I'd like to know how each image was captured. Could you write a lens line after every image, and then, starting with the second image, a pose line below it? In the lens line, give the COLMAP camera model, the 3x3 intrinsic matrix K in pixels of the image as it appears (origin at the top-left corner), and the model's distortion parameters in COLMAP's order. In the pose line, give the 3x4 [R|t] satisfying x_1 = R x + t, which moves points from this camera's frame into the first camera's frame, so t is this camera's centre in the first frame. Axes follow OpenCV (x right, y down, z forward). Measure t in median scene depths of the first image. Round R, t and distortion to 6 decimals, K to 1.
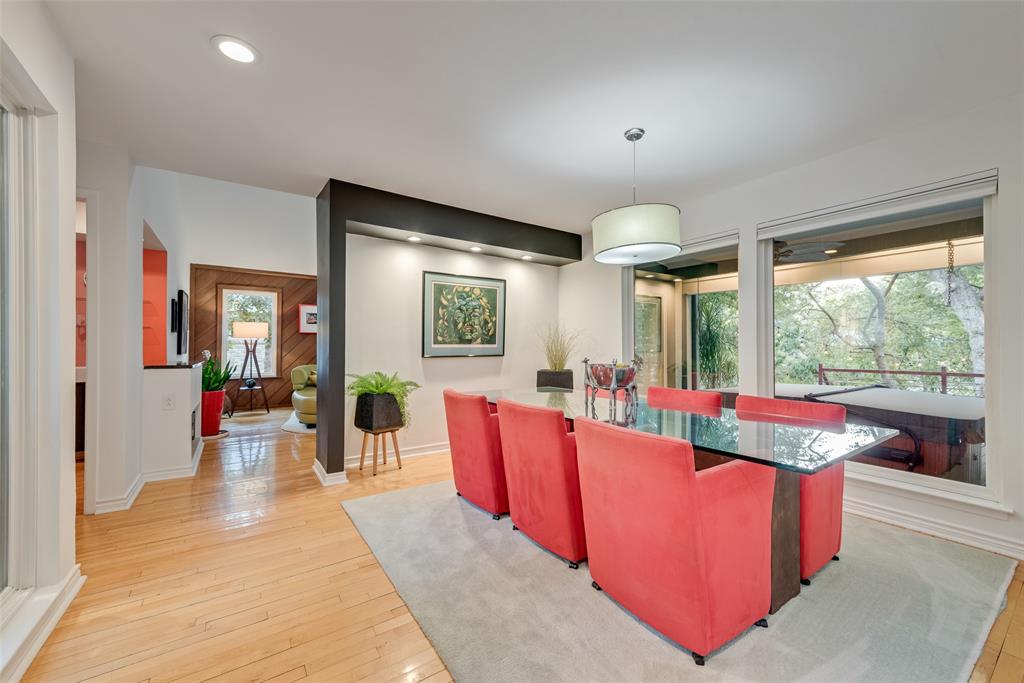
lens RADIAL K [[408.2, 0, 513.0], [0, 408.2, 345.0], [0, 0, 1]] dist [0.016146, -0.002406]
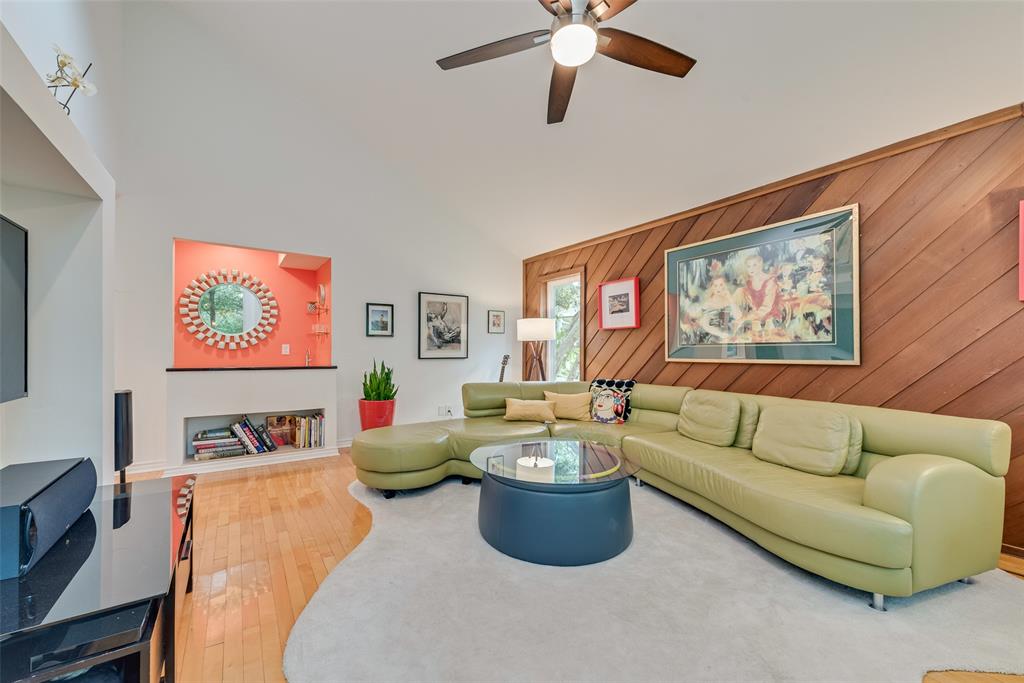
lens RADIAL K [[408.2, 0, 512.4], [0, 408.2, 347.1], [0, 0, 1]] dist [0.016146, -0.002406]
pose [[-0.009170, -0.007483, -0.999930, 0.109160], [0.003757, 0.999965, -0.007518, 0.002063], [0.999951, -0.003825, -0.009141, 0.871290]]
